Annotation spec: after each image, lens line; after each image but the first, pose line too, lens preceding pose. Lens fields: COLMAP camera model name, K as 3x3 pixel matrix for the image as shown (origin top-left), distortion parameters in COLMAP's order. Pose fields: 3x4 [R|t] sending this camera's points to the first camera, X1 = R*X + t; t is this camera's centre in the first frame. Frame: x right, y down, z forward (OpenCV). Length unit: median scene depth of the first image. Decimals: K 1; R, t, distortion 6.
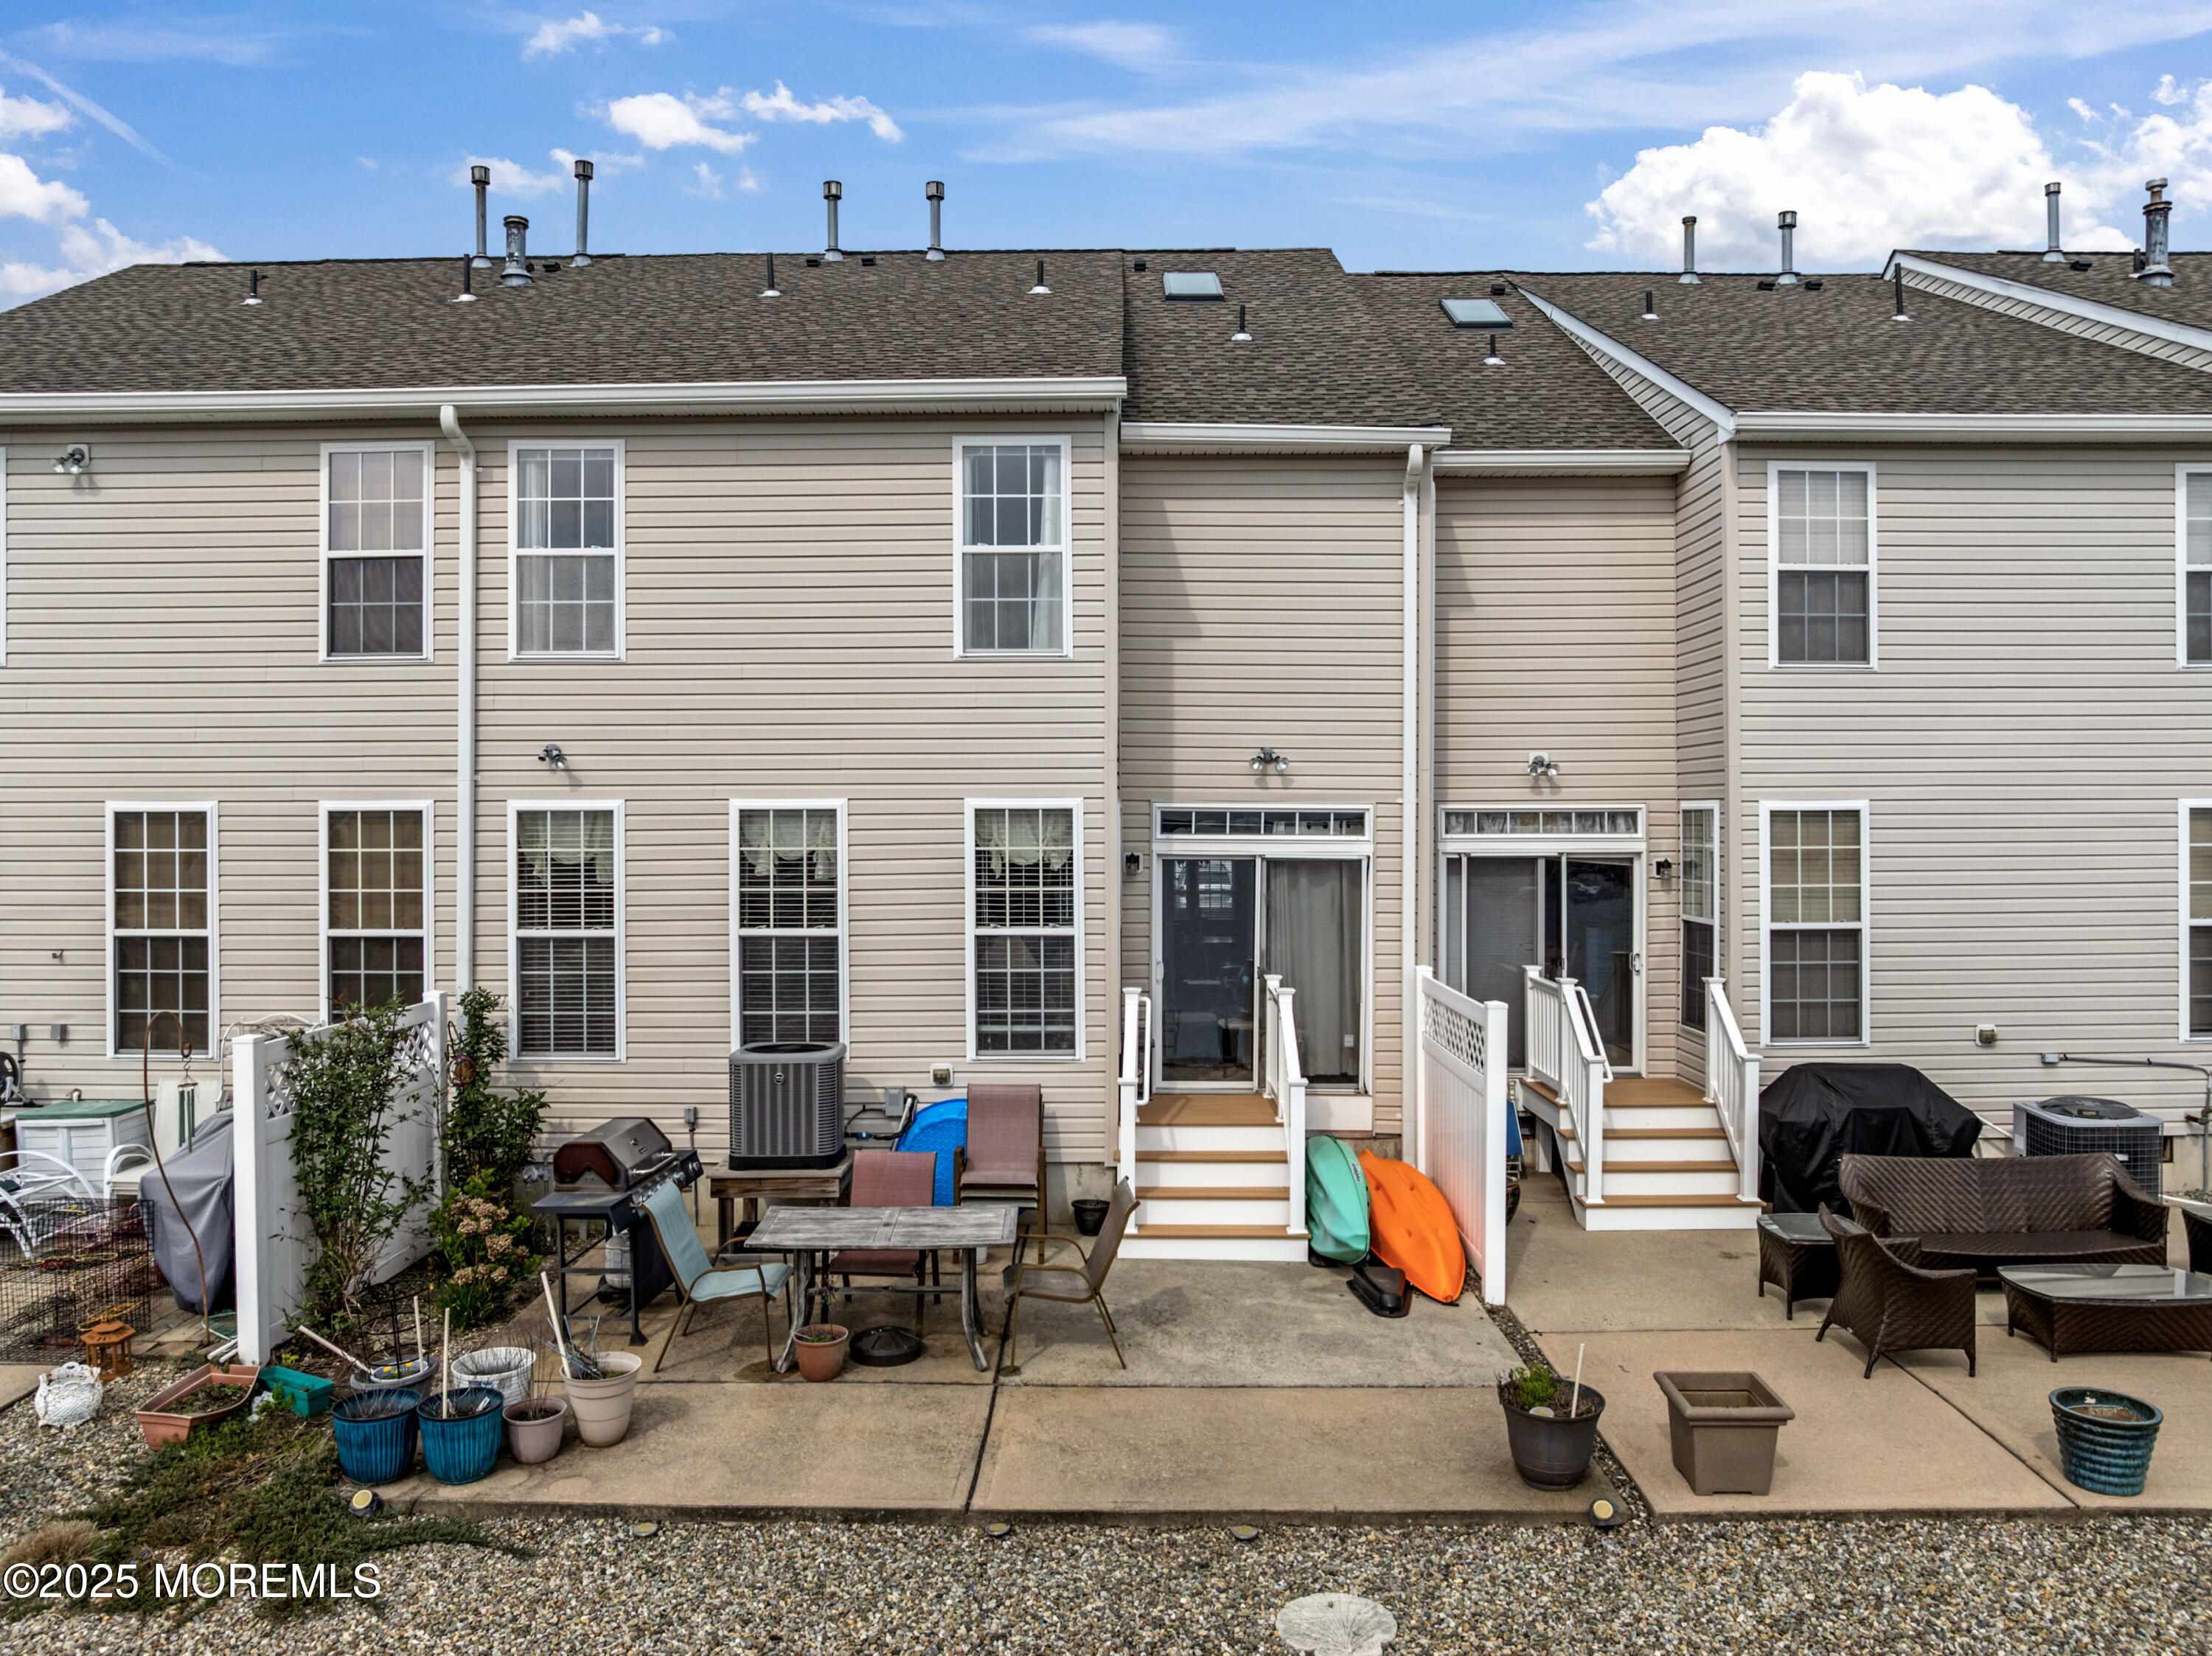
lens RADIAL K [[1513.2, 0, 1158.1], [0, 1513.2, 829.5], [0, 0, 1]] dist [-0.003495, -0.047695]
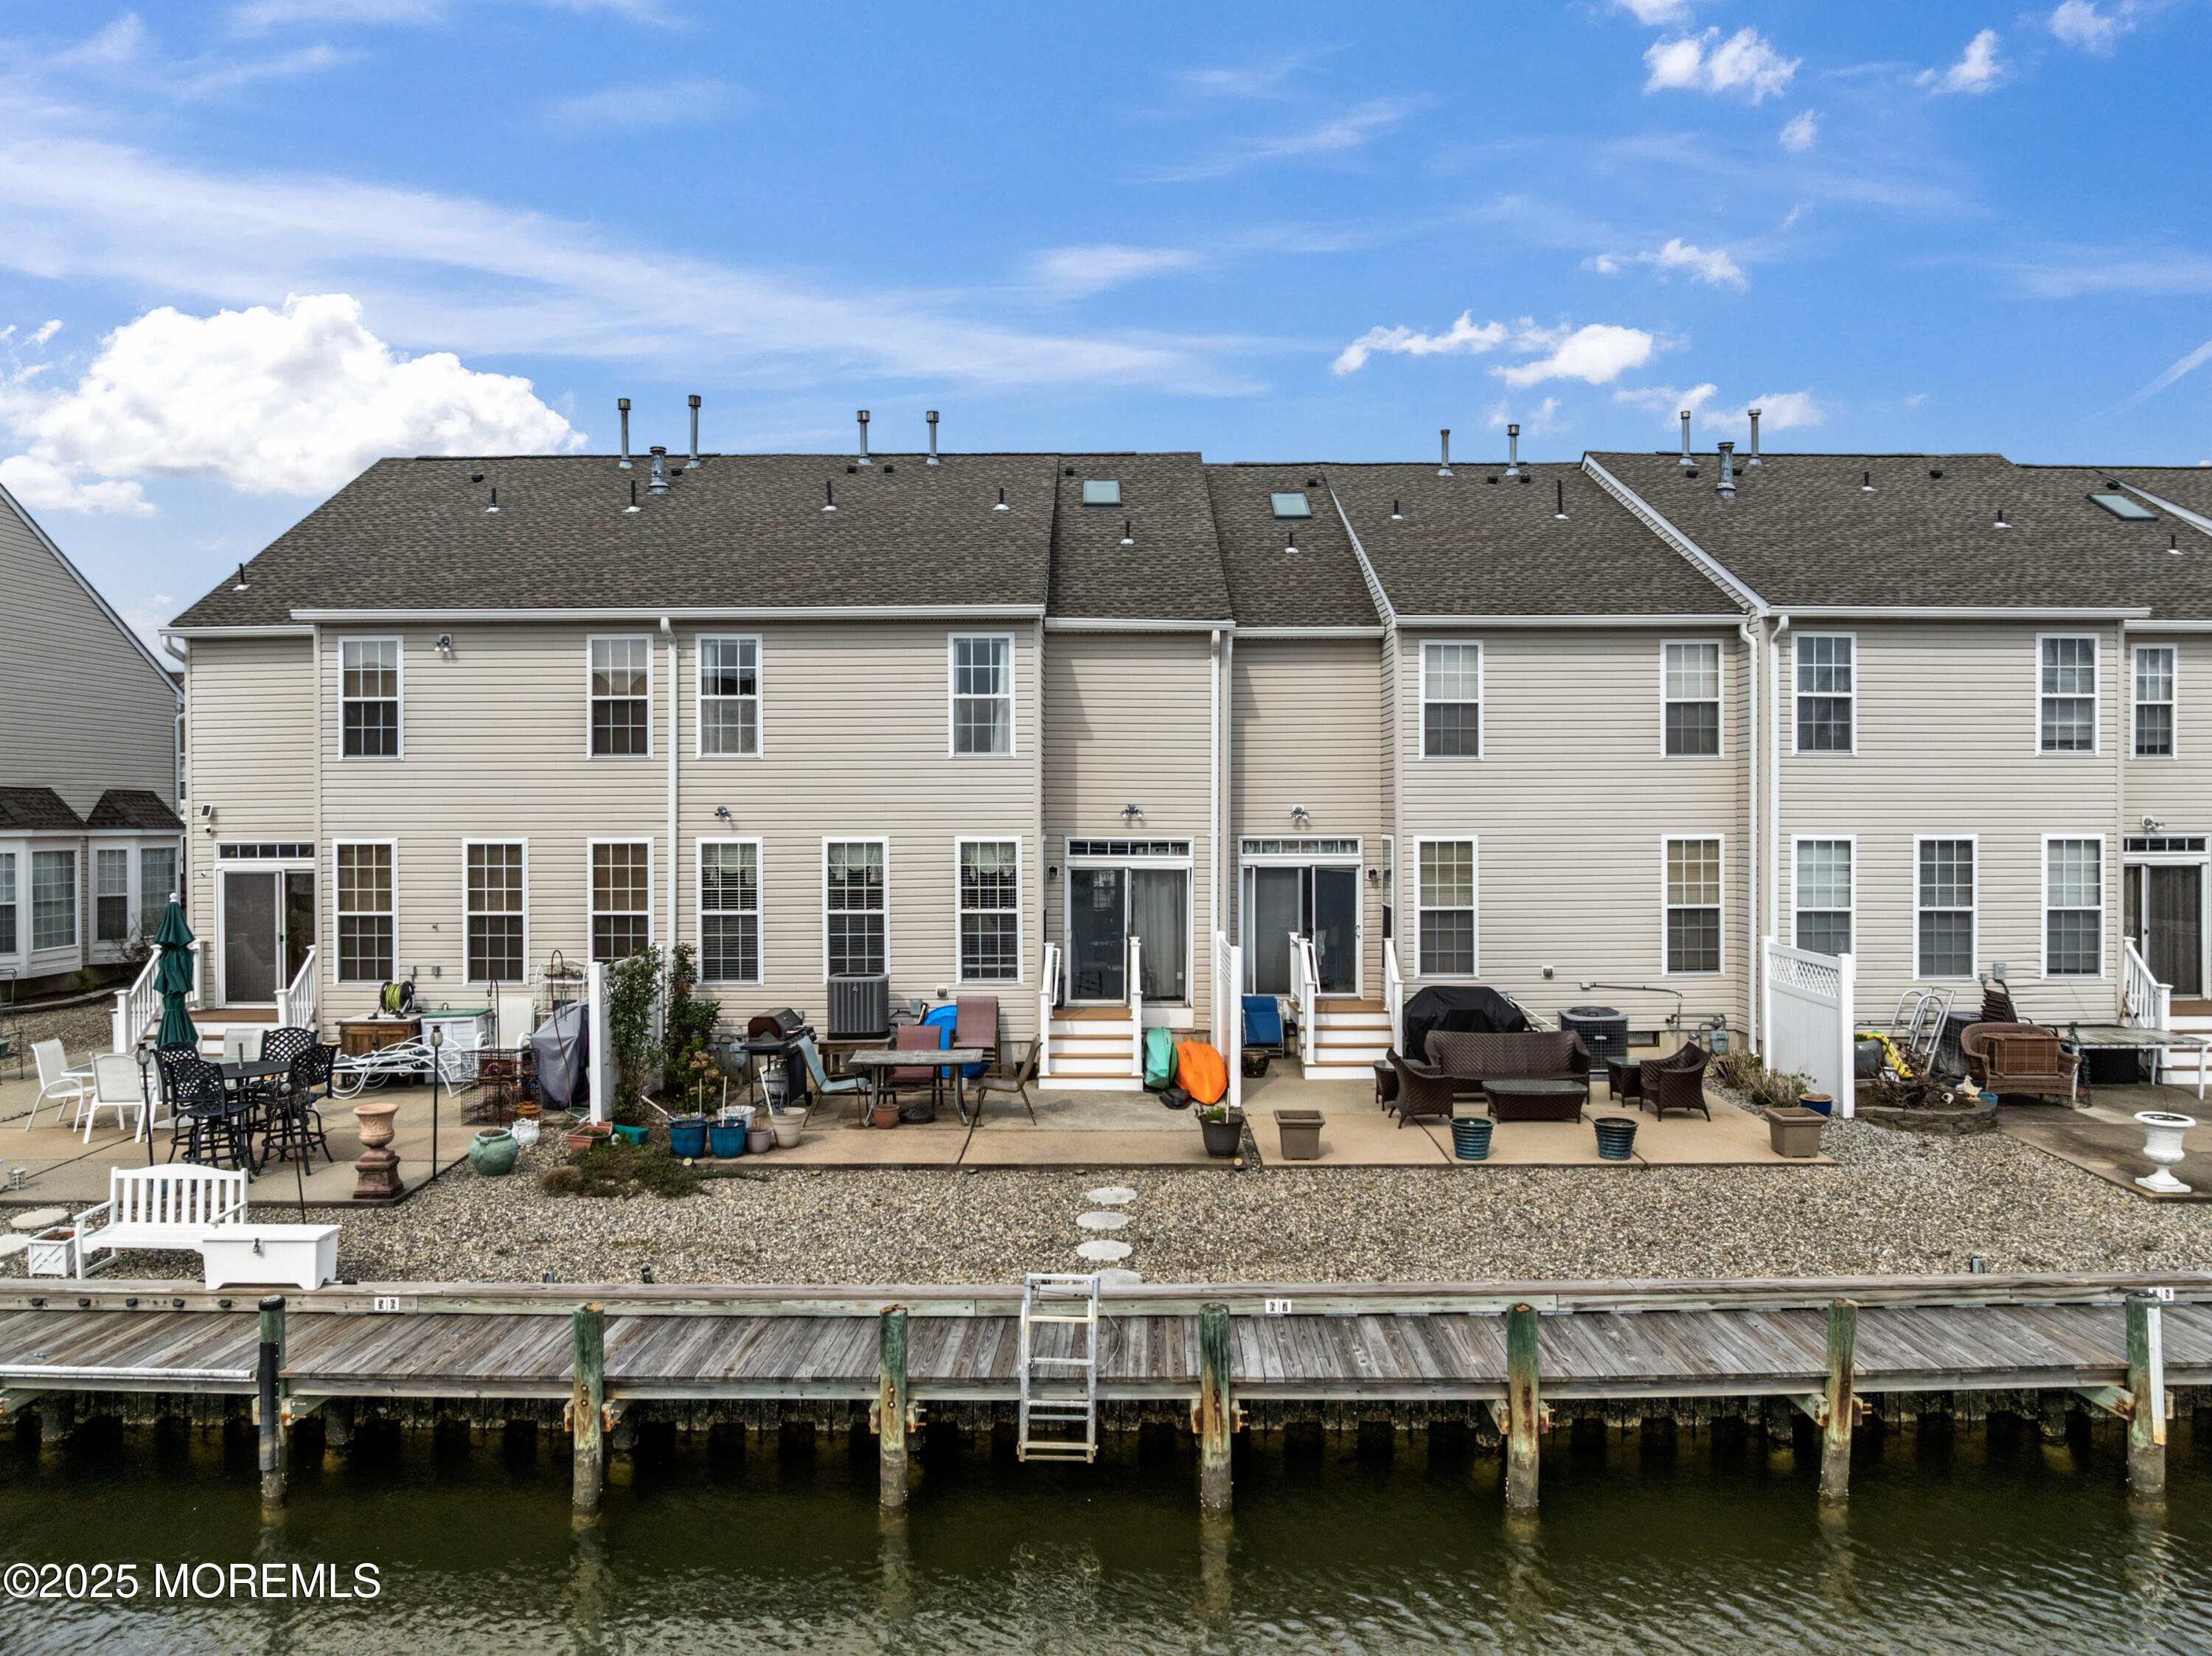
lens RADIAL K [[1616.9, 0, 1176.5], [0, 1616.9, 821.0], [0, 0, 1]] dist [-0.000544, -0.067372]
pose [[0.999894, -0.000426, 0.014543, 0.104556], [0.000388, 0.999996, 0.002636, -0.043647], [-0.014544, -0.002630, 0.999891, -0.900897]]
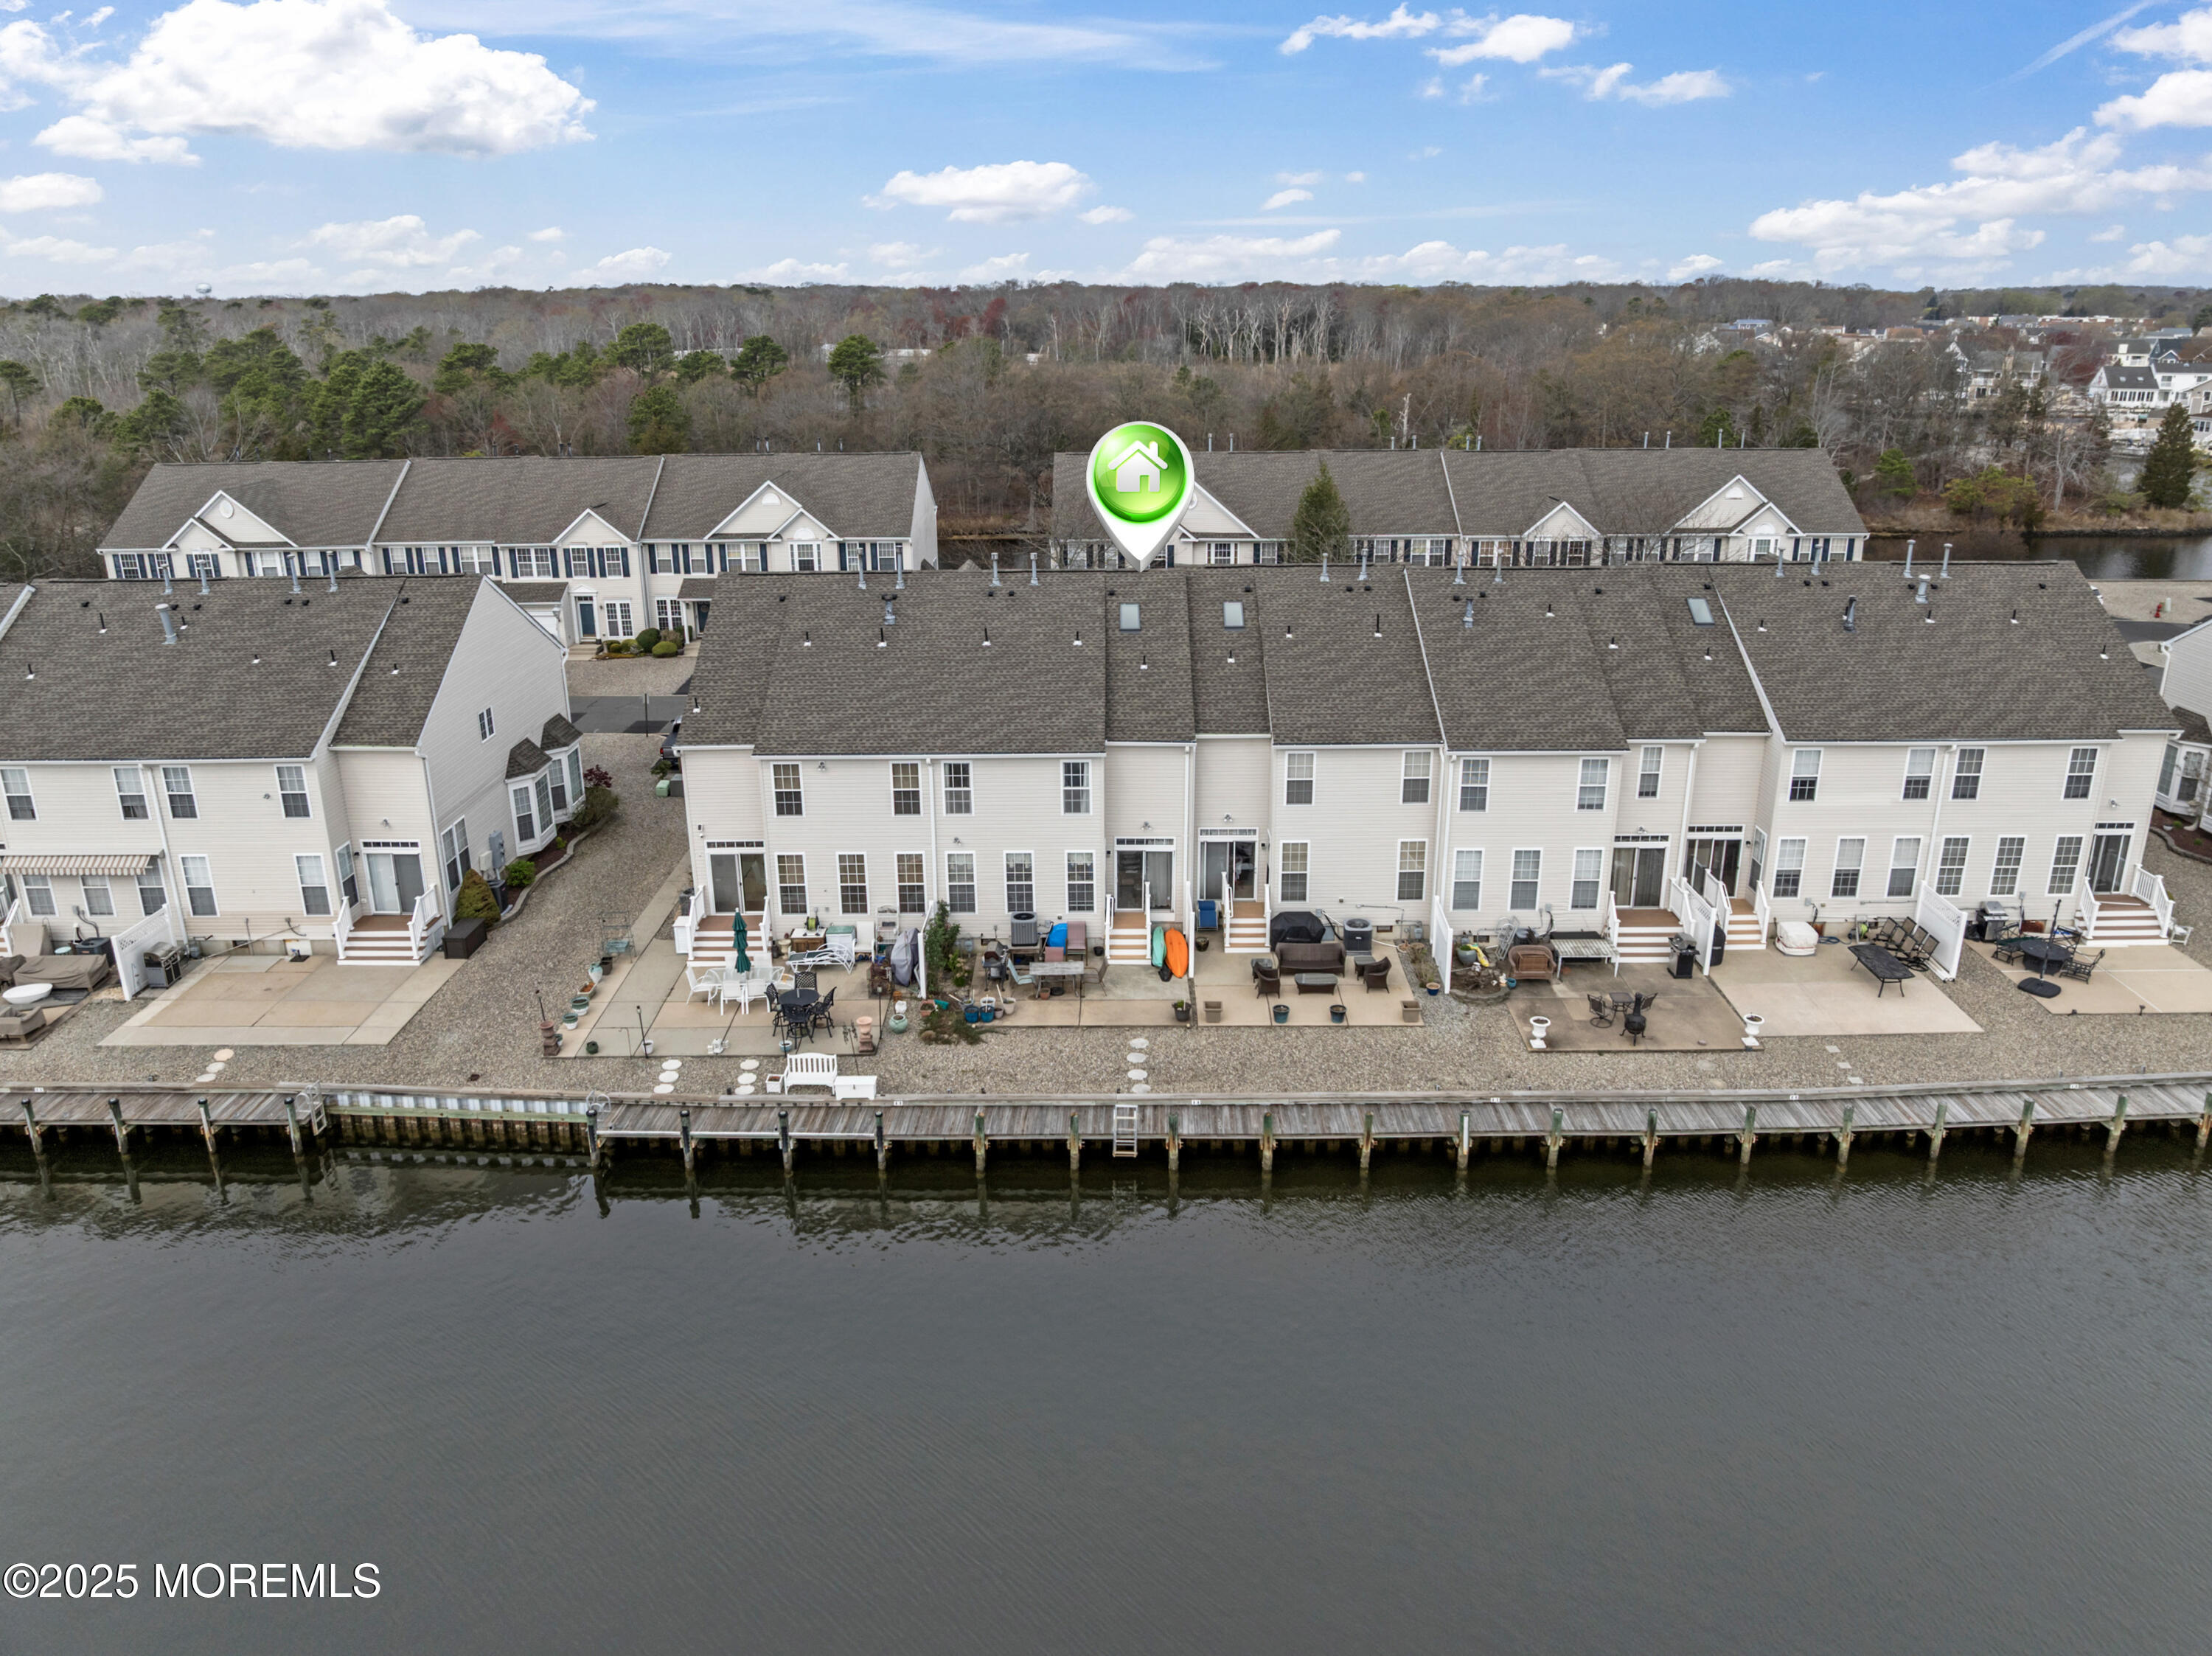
lens RADIAL K [[1563.7, 0, 1106.0], [0, 1563.7, 828.0], [0, 0, 1]] dist [-0.000366, -0.111030]
pose [[0.999971, -0.007486, 0.001320, -0.028016], [0.006673, 0.947678, 0.319158, -1.328387], [-0.003640, -0.319140, 0.947701, -2.717148]]
